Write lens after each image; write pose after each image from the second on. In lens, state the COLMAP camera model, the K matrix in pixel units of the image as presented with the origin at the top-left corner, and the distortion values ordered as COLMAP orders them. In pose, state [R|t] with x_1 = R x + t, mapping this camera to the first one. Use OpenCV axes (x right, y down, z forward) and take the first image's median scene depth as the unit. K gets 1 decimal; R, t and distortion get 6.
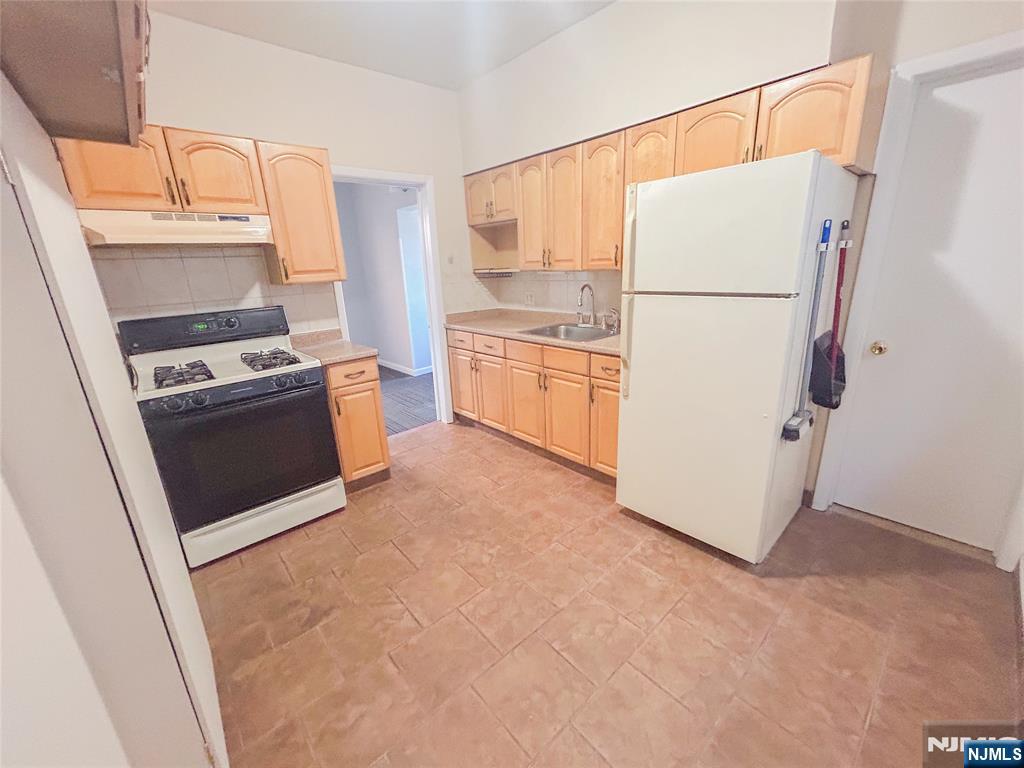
lens RADIAL K [[412.3, 0, 513.7], [0, 412.3, 382.2], [0, 0, 1]] dist [-0.005721, 0.003841]
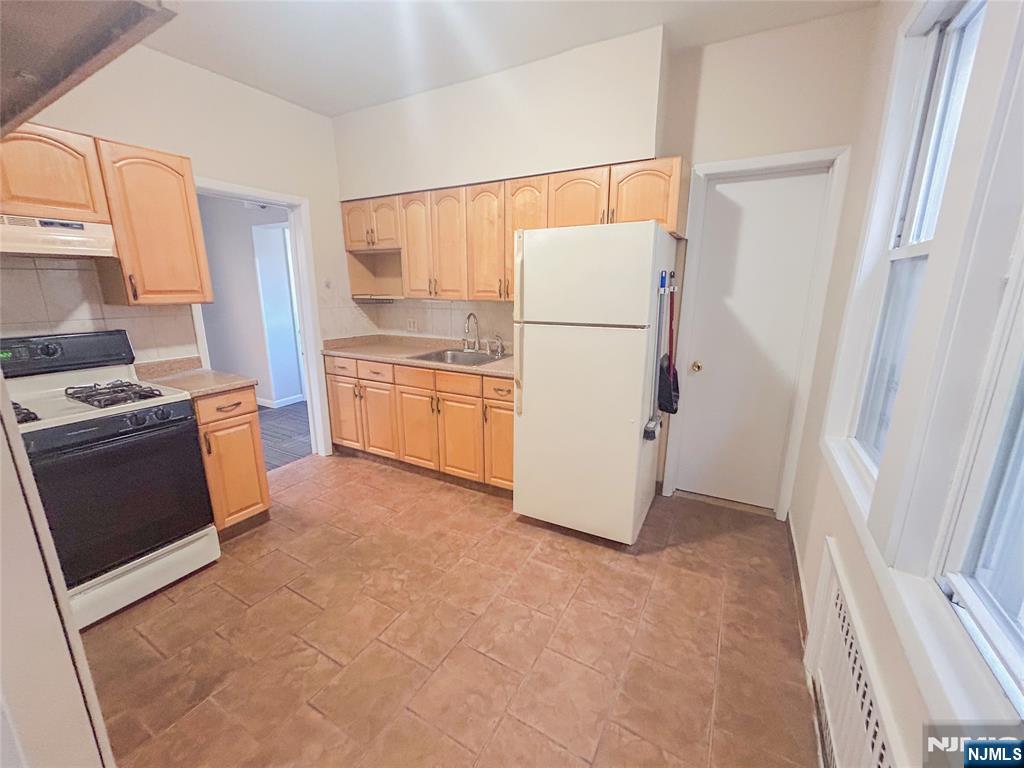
lens RADIAL K [[412.3, 0, 513.7], [0, 412.3, 382.2], [0, 0, 1]] dist [-0.005721, 0.003841]
pose [[0.944017, -0.031354, 0.328403, -0.102068], [0.051481, 0.997279, -0.052769, 0.007507], [-0.325855, 0.066721, 0.943062, -0.054498]]
